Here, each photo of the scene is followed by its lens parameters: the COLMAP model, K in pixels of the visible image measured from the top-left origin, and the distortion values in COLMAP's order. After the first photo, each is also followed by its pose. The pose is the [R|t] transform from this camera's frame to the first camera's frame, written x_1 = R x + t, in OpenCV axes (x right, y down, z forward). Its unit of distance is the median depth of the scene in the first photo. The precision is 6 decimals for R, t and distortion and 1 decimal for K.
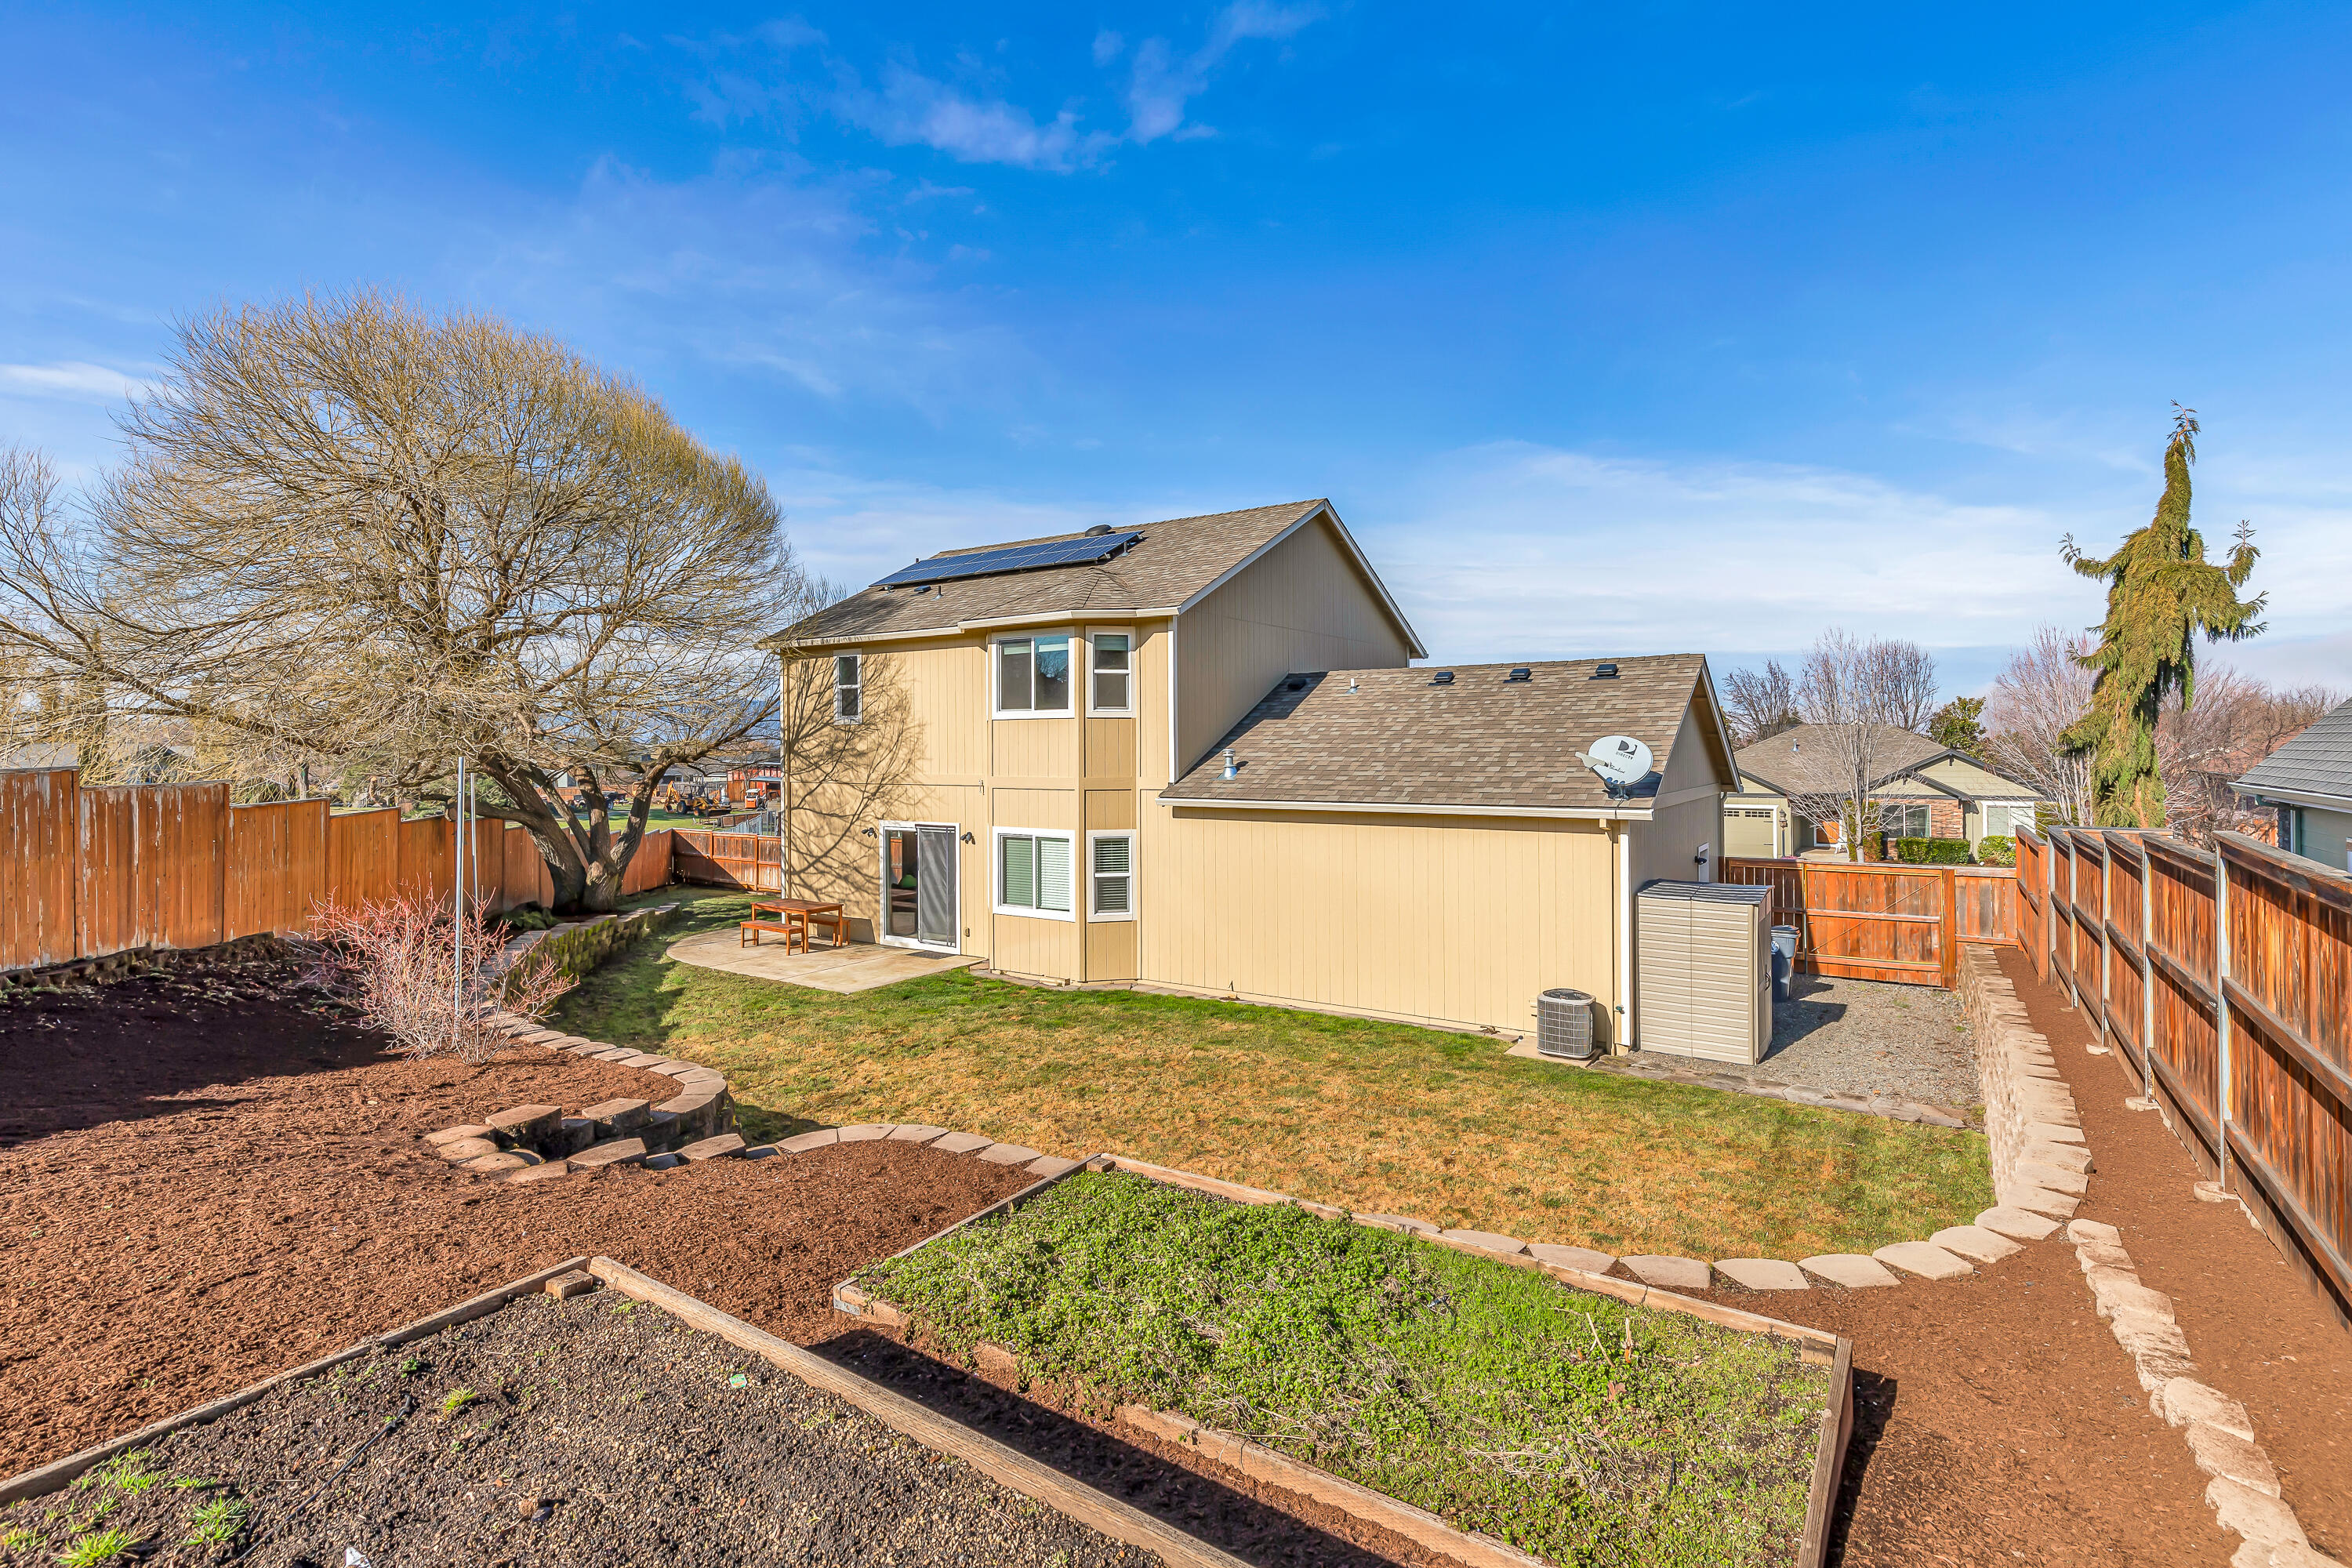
lens RADIAL K [[1112.6, 0, 1208.1], [0, 1112.6, 756.4], [0, 0, 1]] dist [-0.032614, -0.000789]
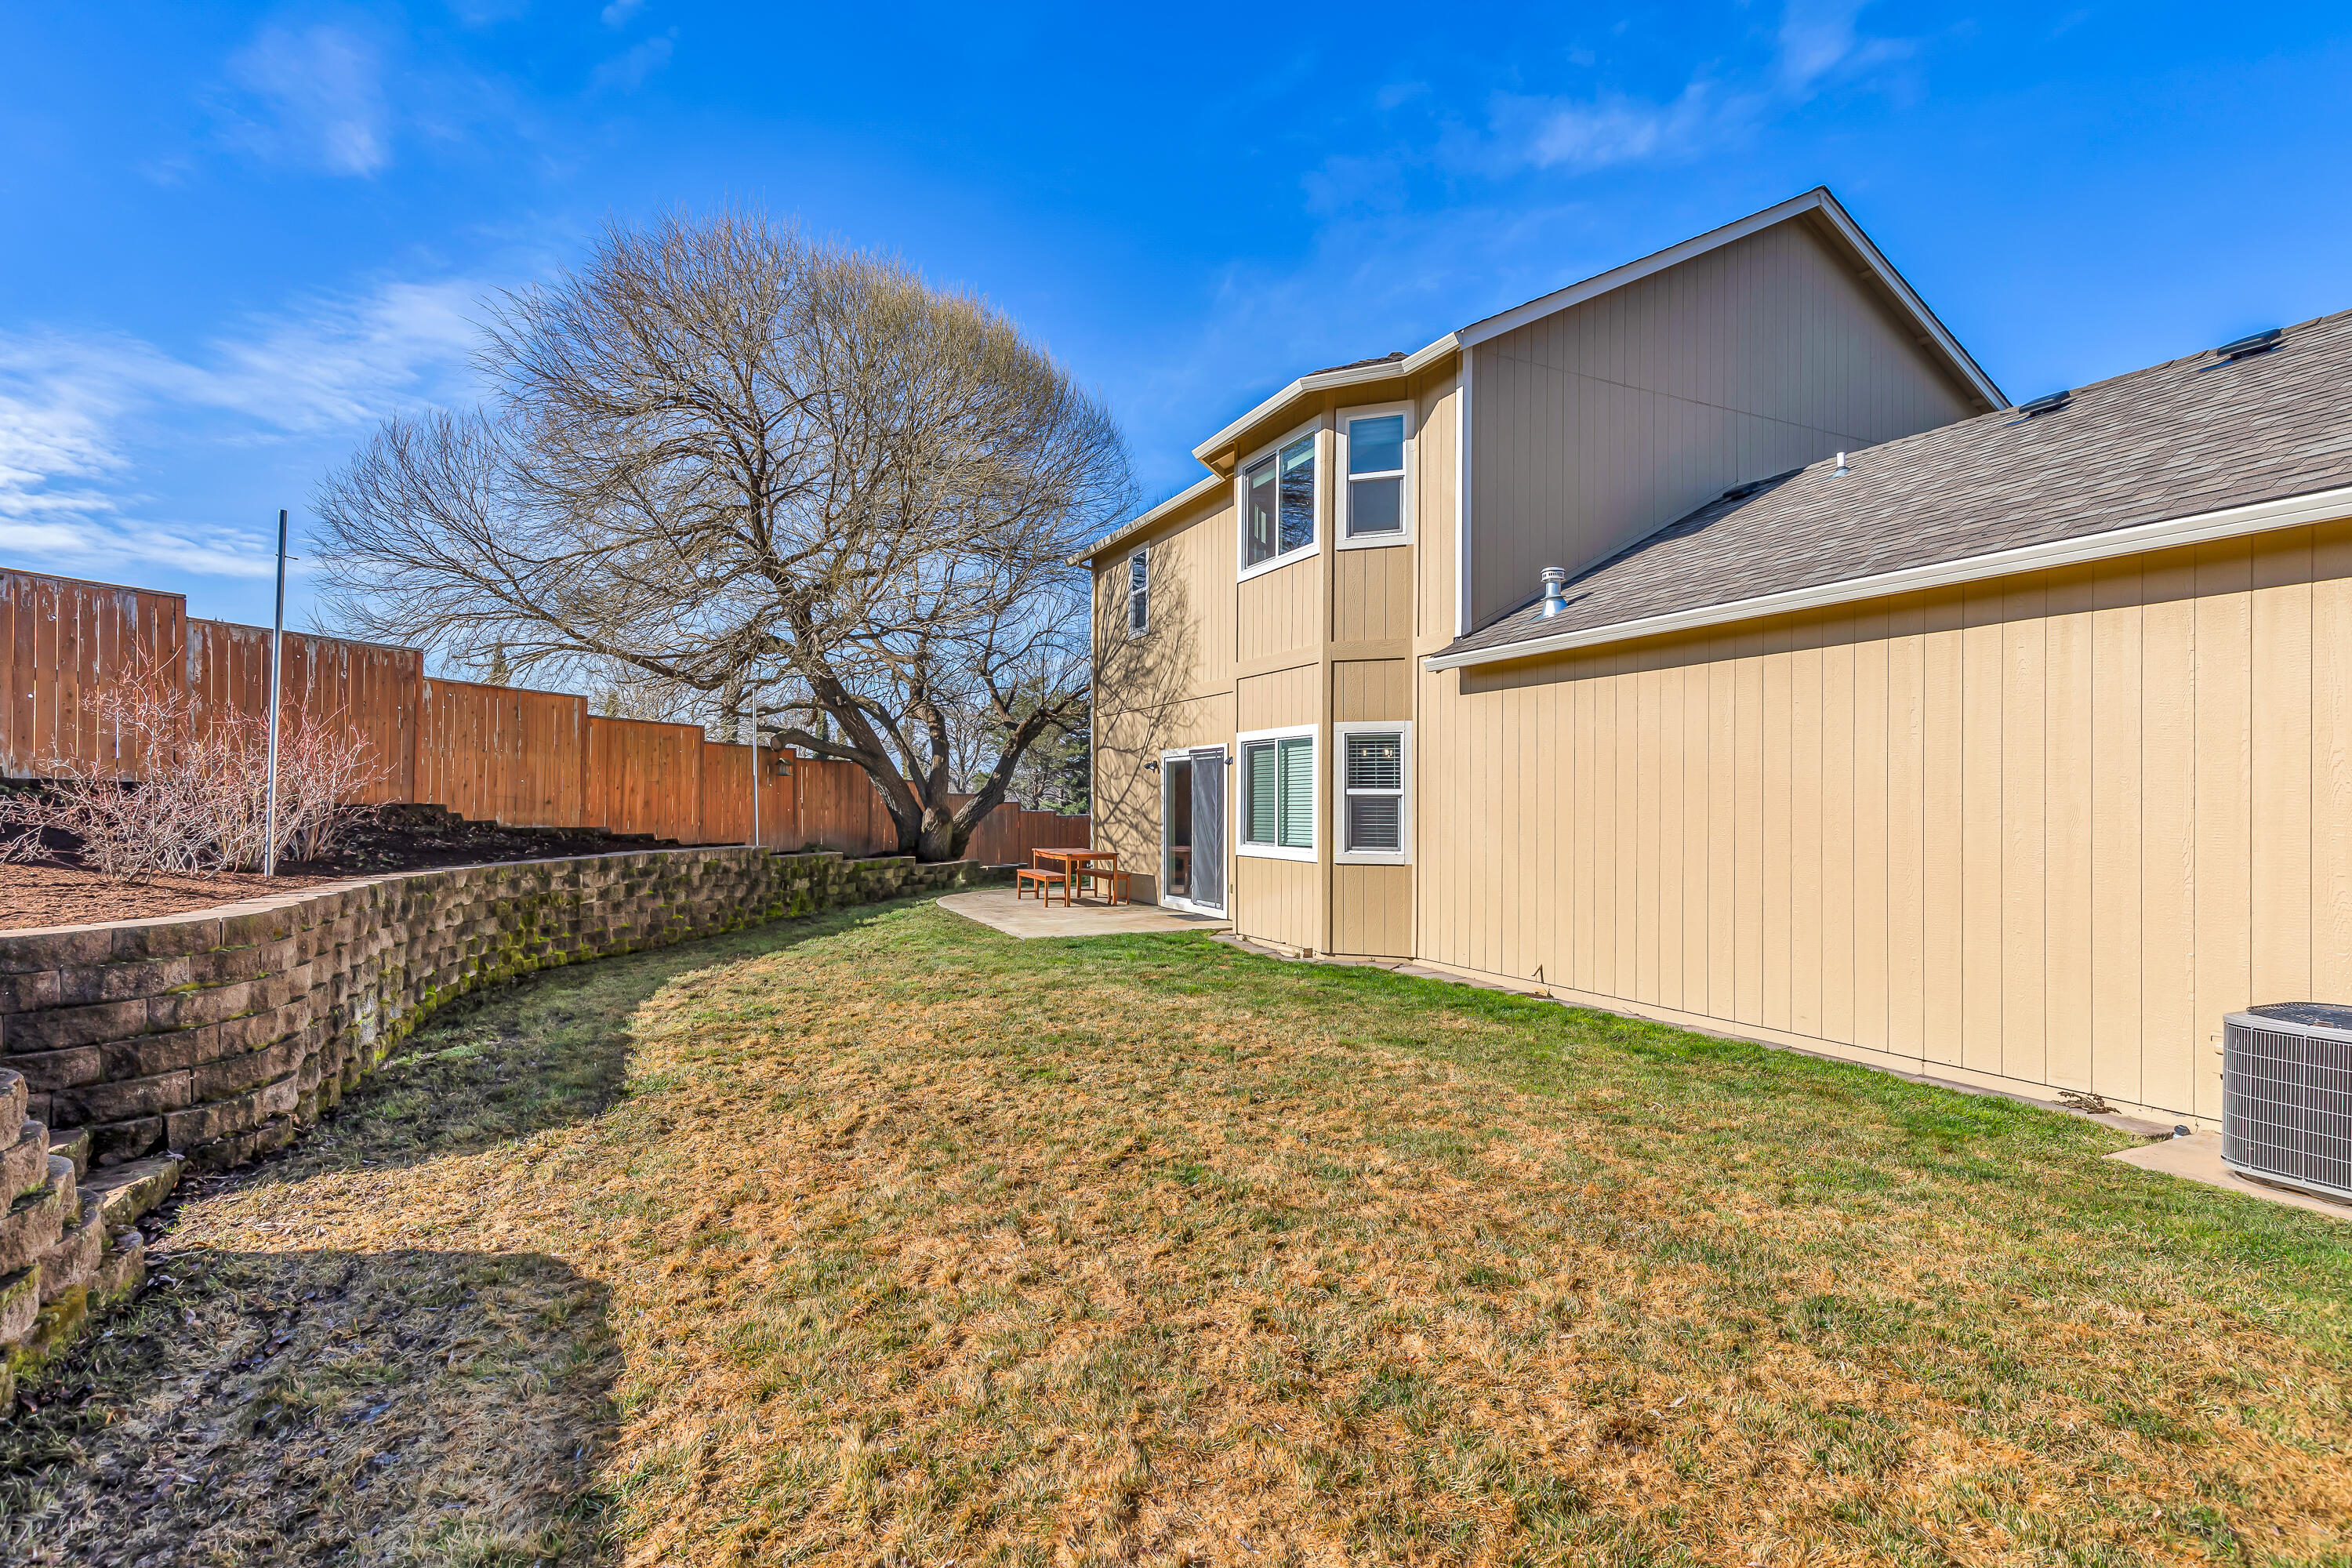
lens RADIAL K [[1098.6, 0, 1176.8], [0, 1098.6, 818.7], [0, 0, 1]] dist [0.039969, -0.014844]
pose [[0.845771, 0.008740, -0.533475, 0.154922], [-0.005457, 0.999955, 0.007731, 0.115273], [0.533519, -0.003627, 0.845780, 0.389570]]
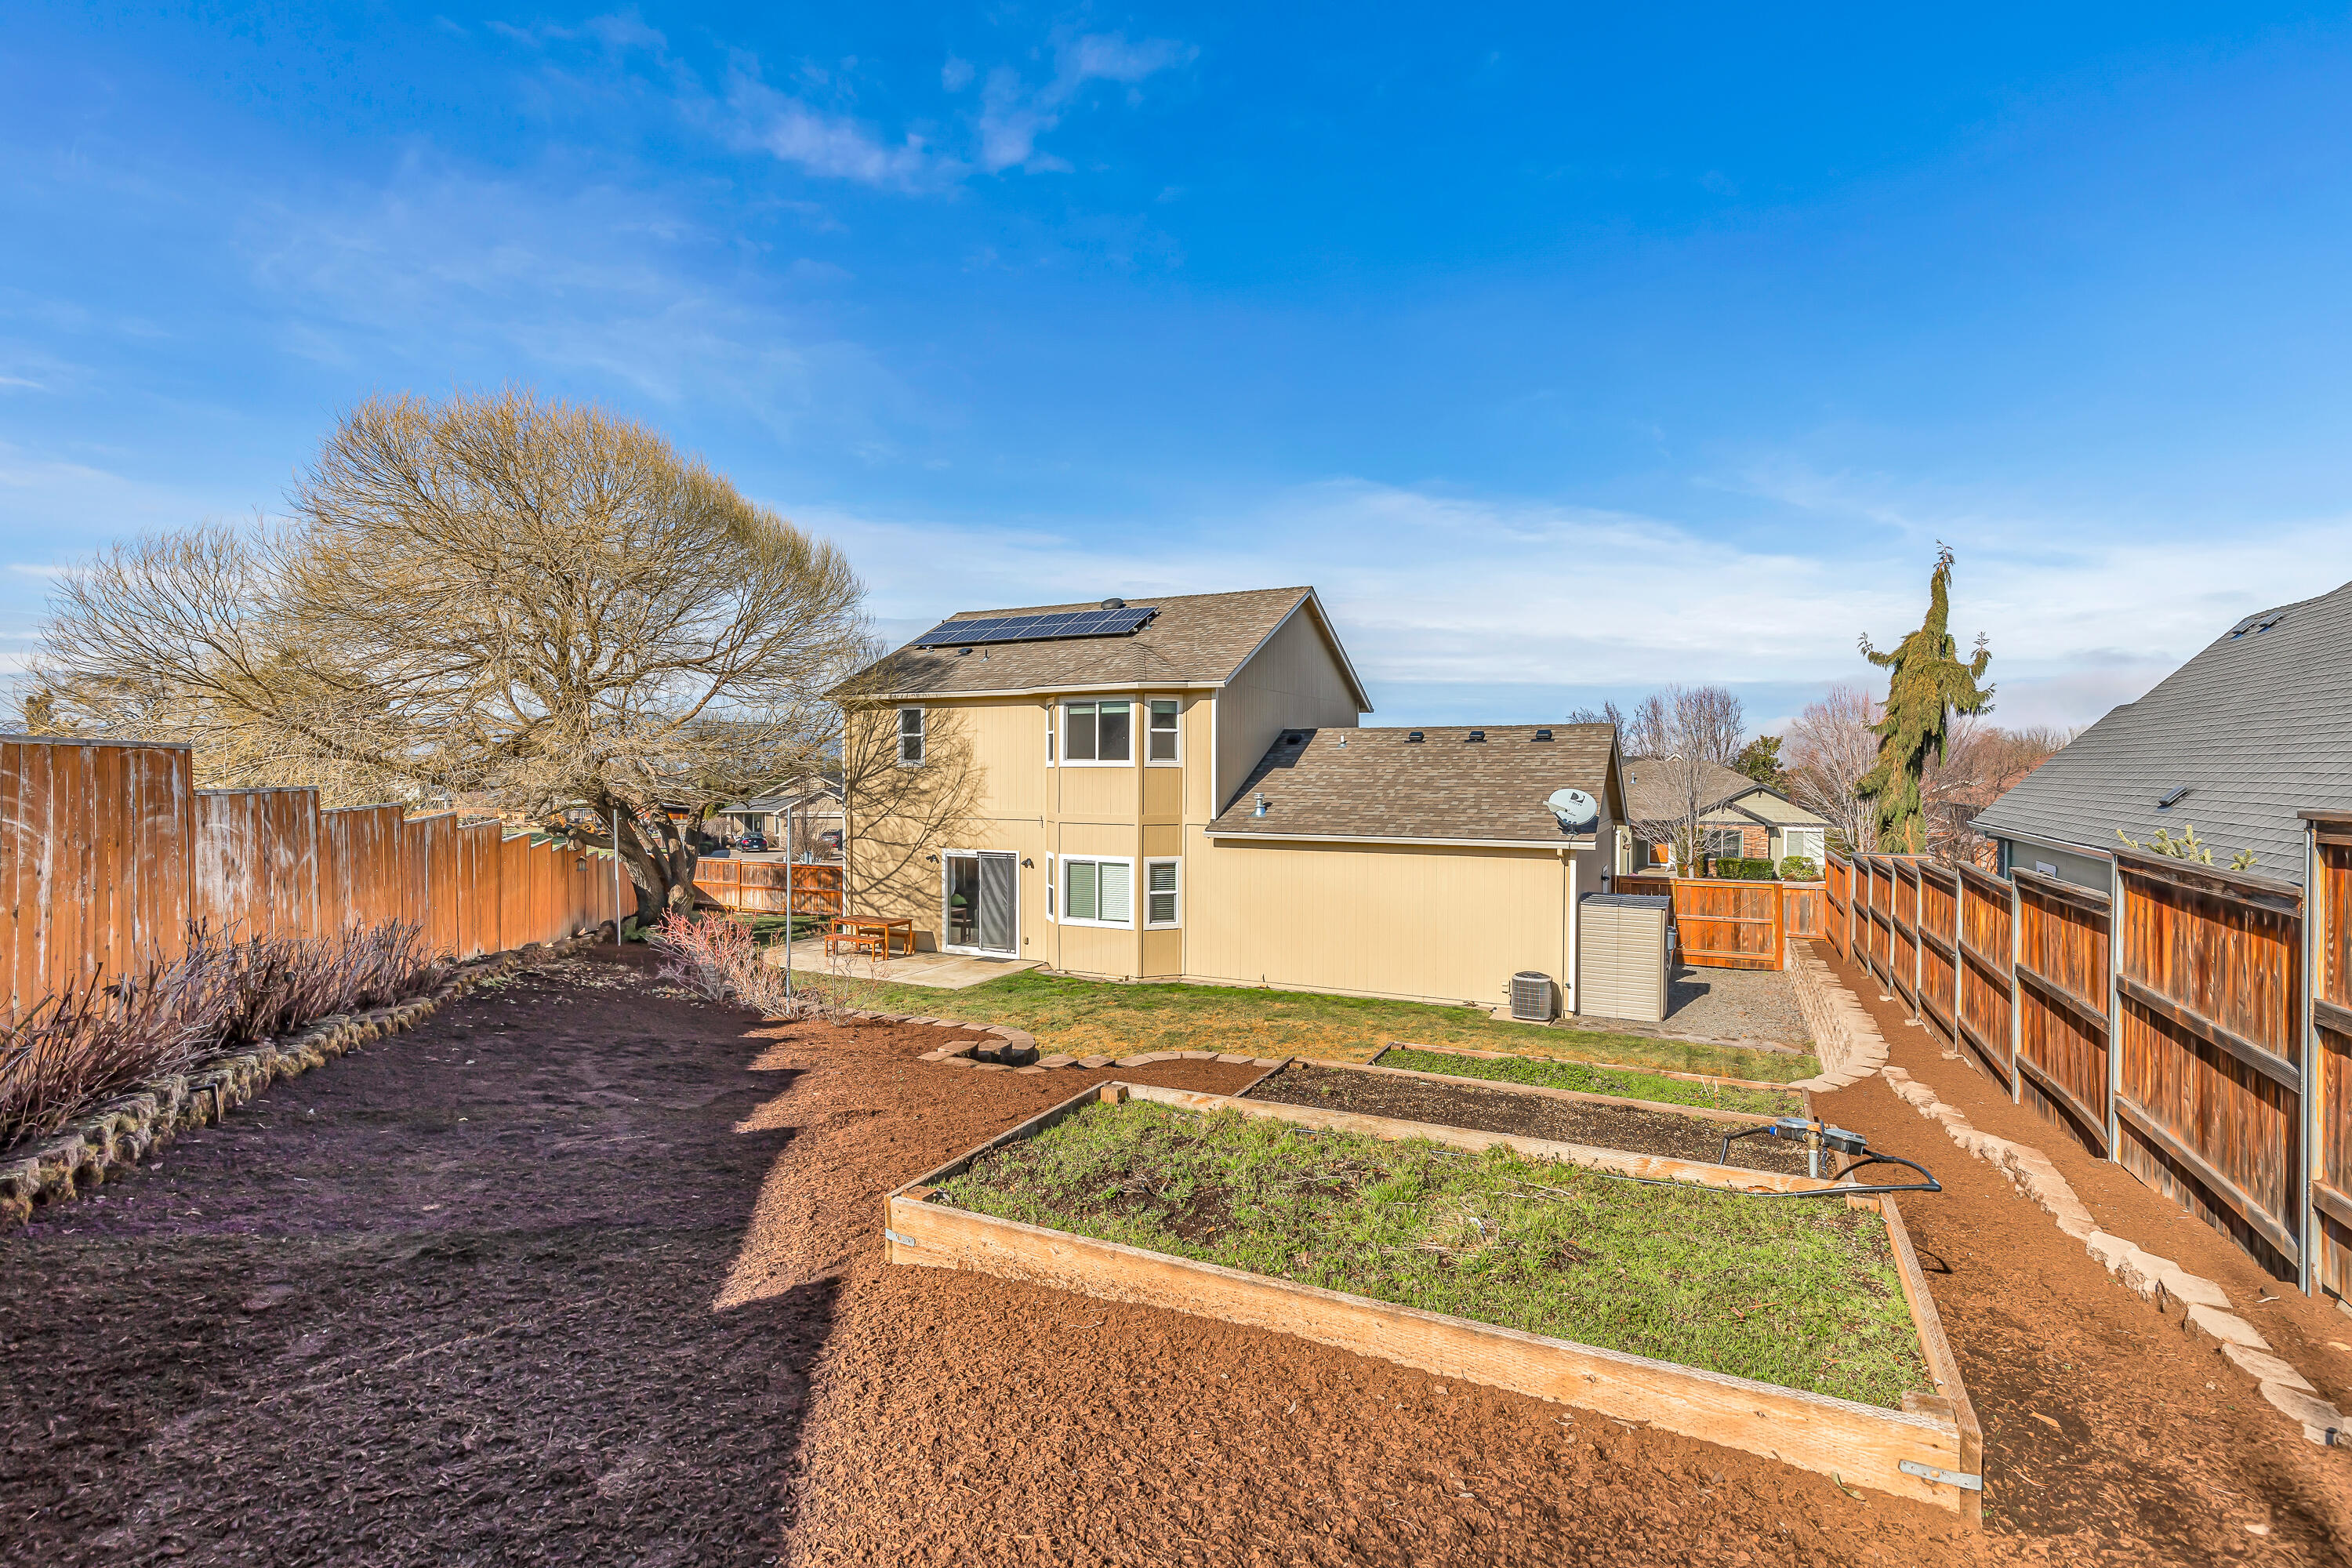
lens RADIAL K [[1108.3, 0, 1176.0], [0, 1108.3, 784.0], [0, 0, 1]] dist [-0.058611, 0.000357]
pose [[0.992990, 0.004856, 0.118097, -0.215894], [-0.005625, 0.999965, 0.006181, -0.023054], [-0.118063, -0.006802, 0.992983, -0.236700]]
